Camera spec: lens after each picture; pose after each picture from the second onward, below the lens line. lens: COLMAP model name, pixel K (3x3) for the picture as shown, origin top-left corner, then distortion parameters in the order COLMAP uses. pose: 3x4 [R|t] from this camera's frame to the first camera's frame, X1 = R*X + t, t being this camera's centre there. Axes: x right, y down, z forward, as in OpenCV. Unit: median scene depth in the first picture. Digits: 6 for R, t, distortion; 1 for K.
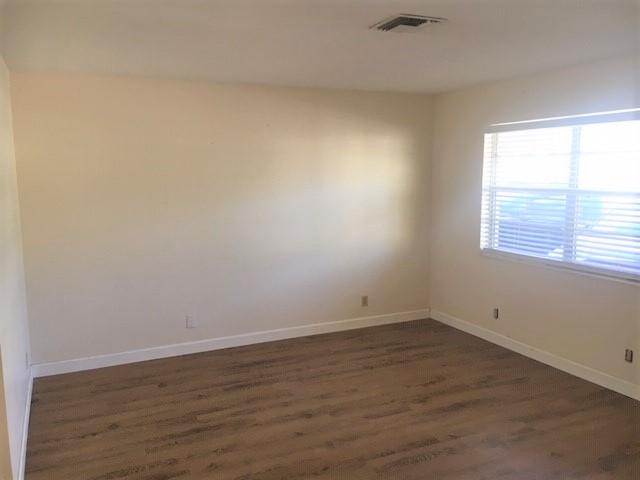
lens RADIAL K [[543.4, 0, 317.8], [0, 543.4, 238.3], [0, 0, 1]] dist [0.074861, -0.097527]
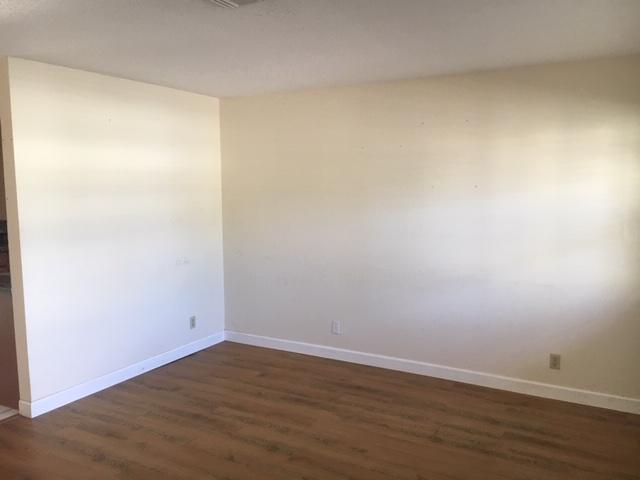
lens RADIAL K [[543.4, 0, 330.4], [0, 543.4, 223.7], [0, 0, 1]] dist [0.074861, -0.097527]
pose [[0.591254, 0.068730, -0.803551, 0.576833], [-0.108005, 0.994135, 0.005561, -0.040342], [0.799220, 0.083500, 0.595210, 0.415021]]
